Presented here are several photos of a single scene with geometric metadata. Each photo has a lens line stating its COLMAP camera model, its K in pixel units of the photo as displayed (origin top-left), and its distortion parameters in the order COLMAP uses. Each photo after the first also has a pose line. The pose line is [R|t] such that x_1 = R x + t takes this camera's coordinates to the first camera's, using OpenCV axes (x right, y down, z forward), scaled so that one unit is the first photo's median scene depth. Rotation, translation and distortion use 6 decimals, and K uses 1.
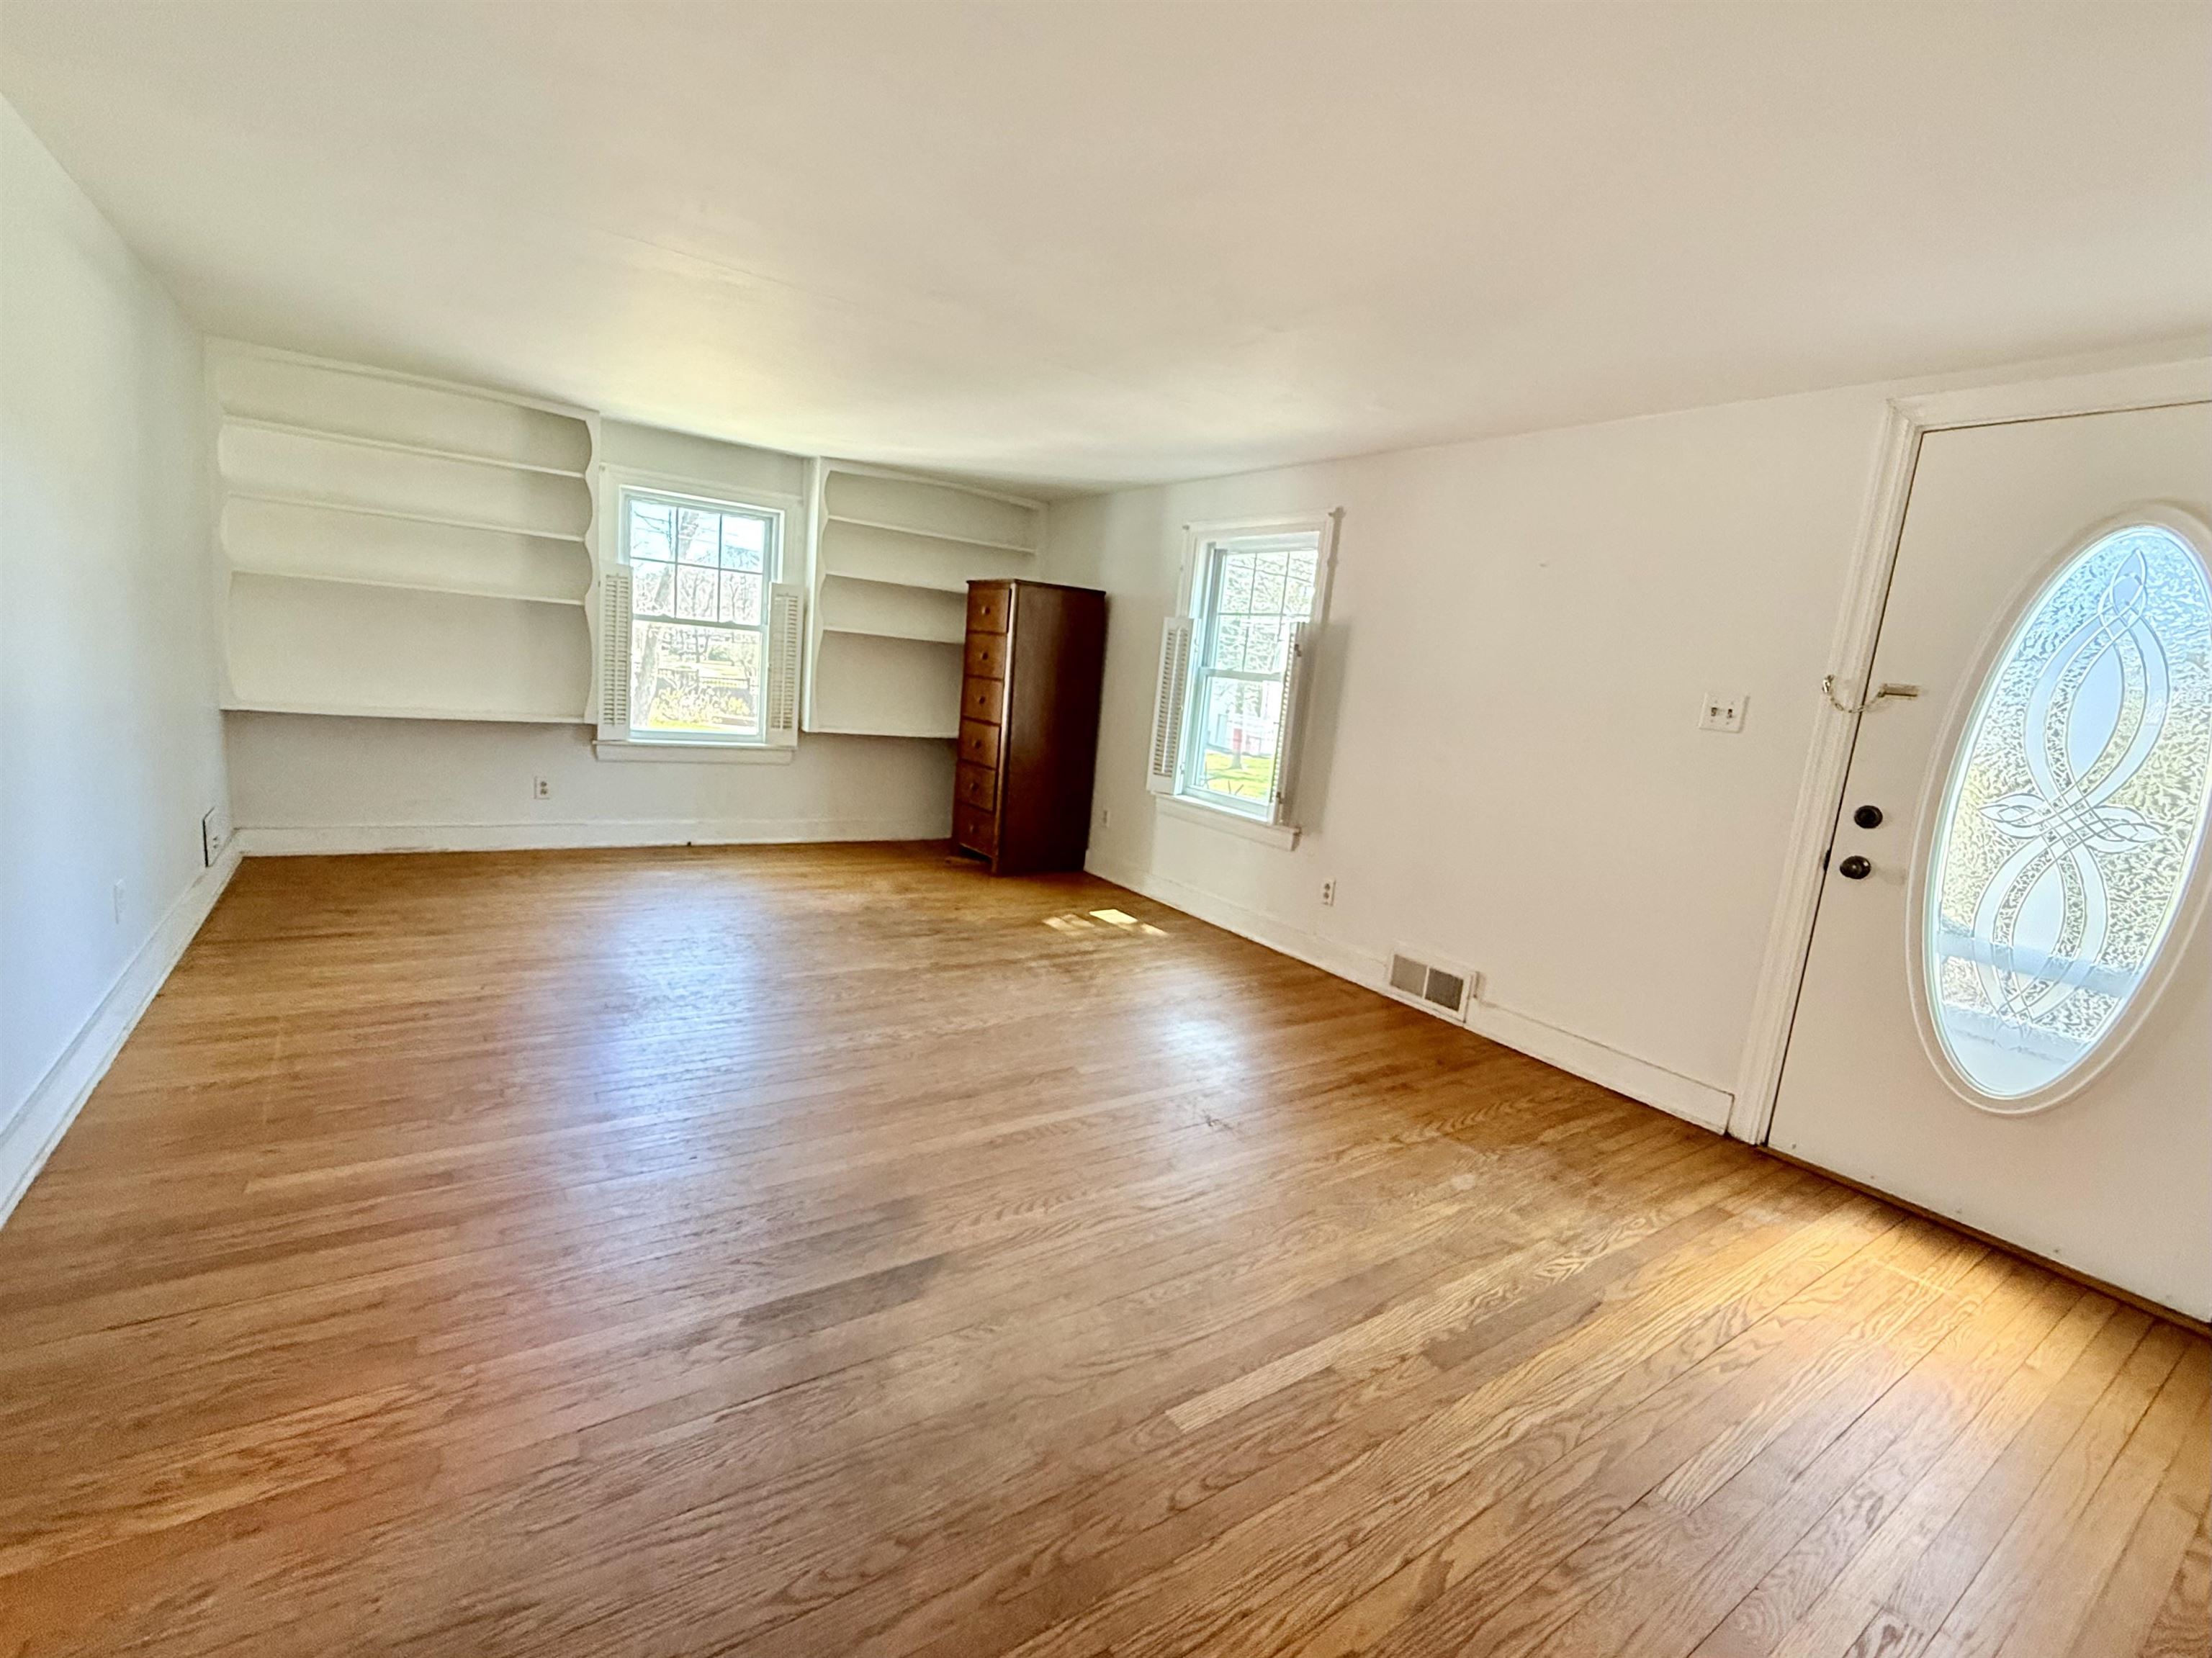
lens RADIAL K [[978.2, 0, 1093.2], [0, 978.2, 824.7], [0, 0, 1]] dist [-0.001502, 0.000110]
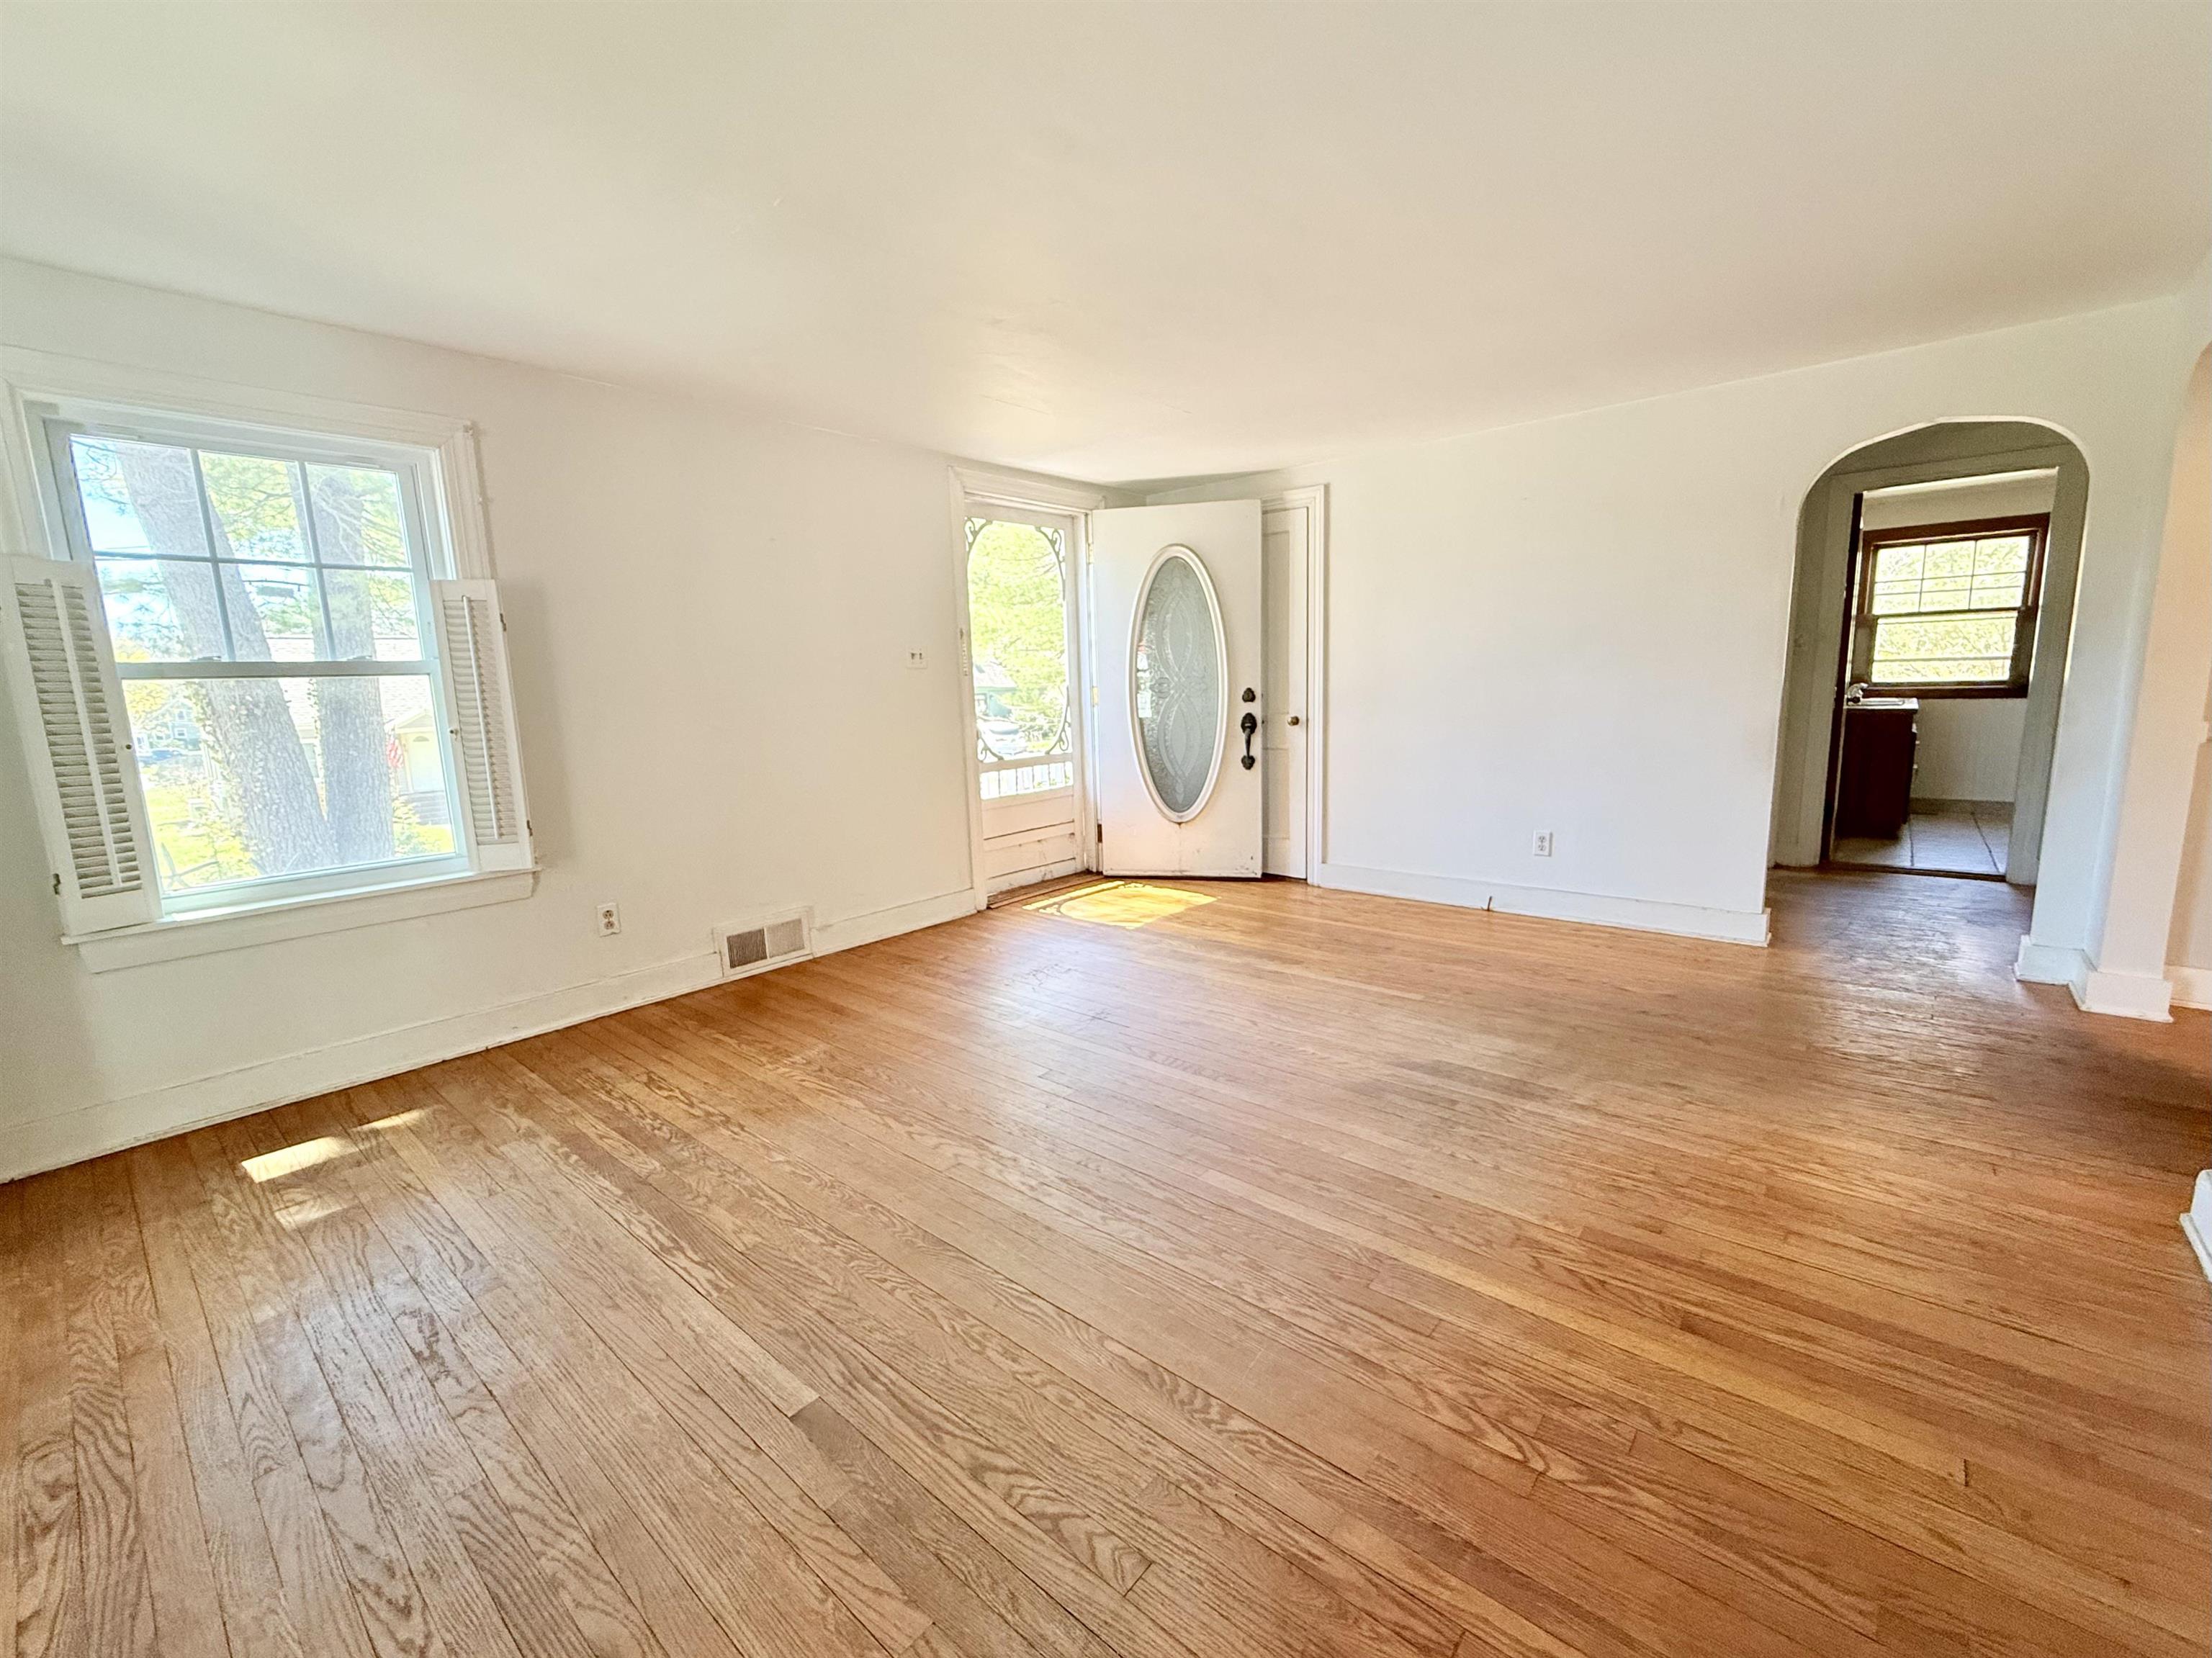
lens RADIAL K [[920.7, 0, 1096.7], [0, 920.7, 830.3], [0, 0, 1]] dist [-0.002082, -0.000305]
pose [[-0.260645, -0.238885, 0.935413, -0.646021], [0.168193, 0.942851, 0.287650, -0.175831], [-0.950671, 0.232304, -0.205571, 0.862991]]
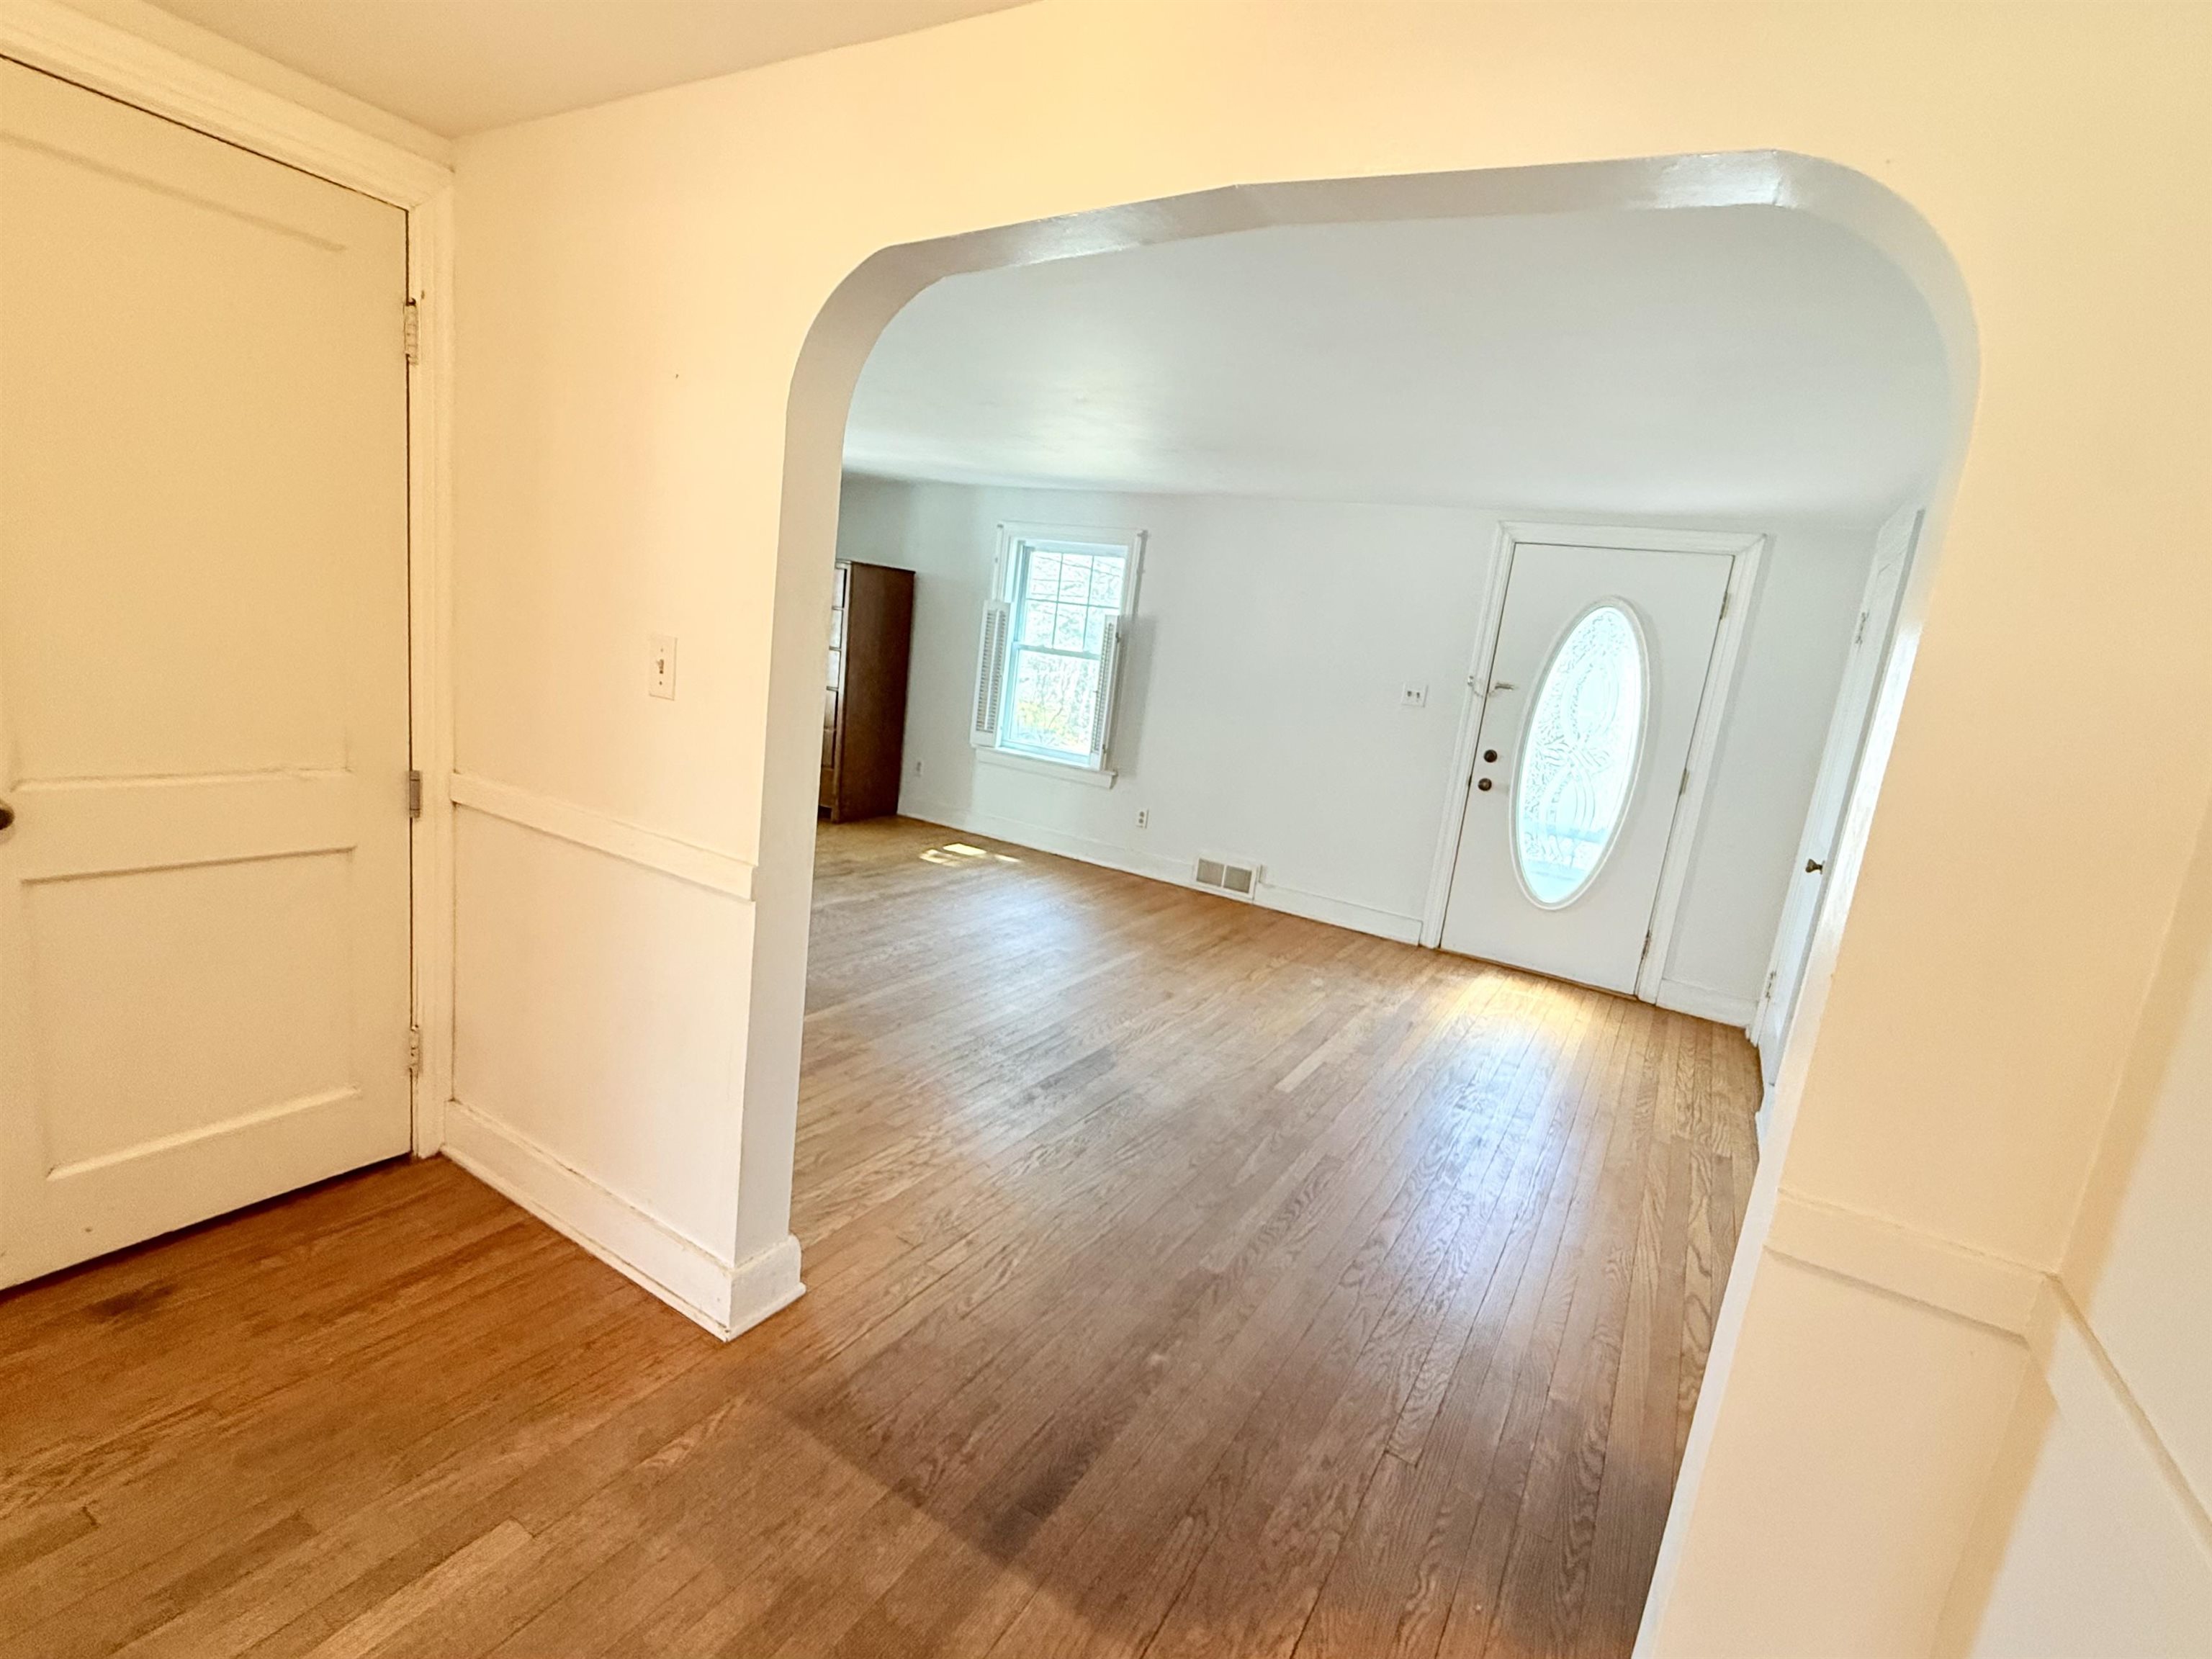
lens RADIAL K [[1015.8, 0, 1090.1], [0, 1015.8, 824.7], [0, 0, 1]] dist [-0.000660, -0.000190]
pose [[0.909375, -0.061302, 0.411436, -0.461324], [0.034182, 0.996749, 0.072961, -0.031279], [-0.414571, -0.052285, 0.908514, -0.280081]]
